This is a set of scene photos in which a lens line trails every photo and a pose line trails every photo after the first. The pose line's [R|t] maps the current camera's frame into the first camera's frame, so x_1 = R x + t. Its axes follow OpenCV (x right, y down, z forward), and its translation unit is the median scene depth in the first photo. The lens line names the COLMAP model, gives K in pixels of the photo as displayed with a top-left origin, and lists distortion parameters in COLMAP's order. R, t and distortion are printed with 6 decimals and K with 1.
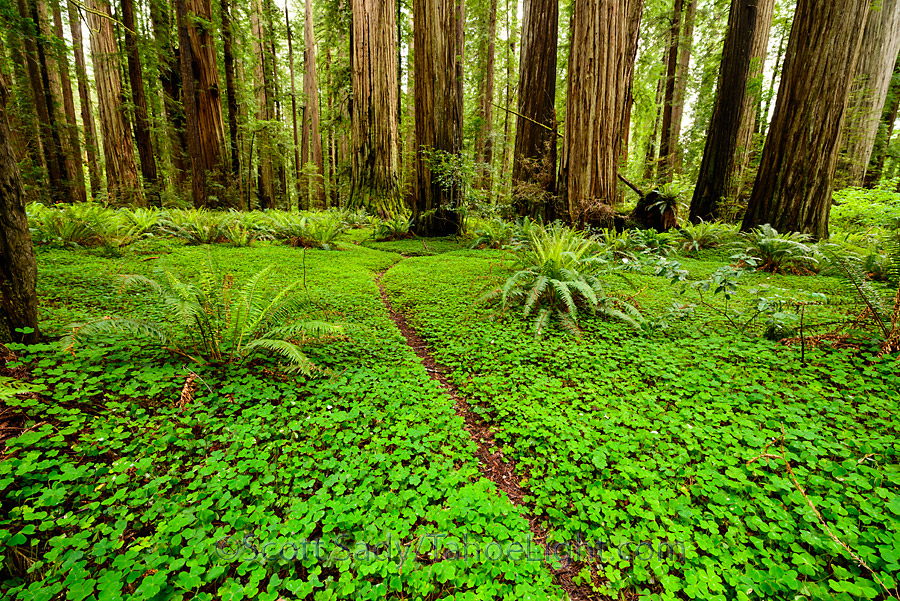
lens RADIAL K [[397.0, 0, 452.6], [0, 397.0, 298.6], [0, 0, 1]] dist [-0.000894, -0.000044]
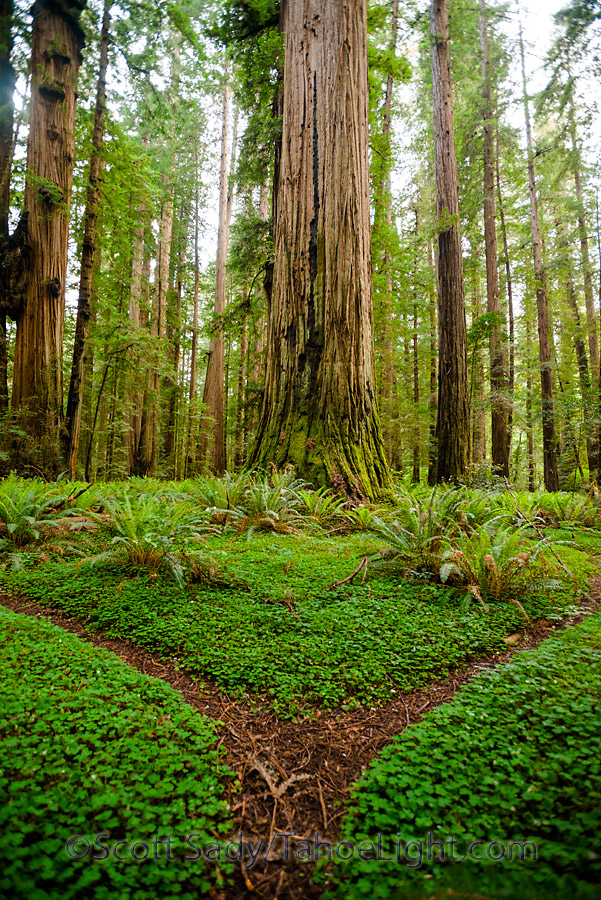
lens RADIAL K [[397.0, 0, 299.8], [0, 397.0, 448.9], [0, 0, 1]] dist [-0.000894, -0.000044]
pose [[0.989037, -0.014396, -0.146963, -0.161246], [-0.029554, 0.955802, -0.292522, -0.138791], [0.144678, 0.293658, 0.944898, 0.650458]]
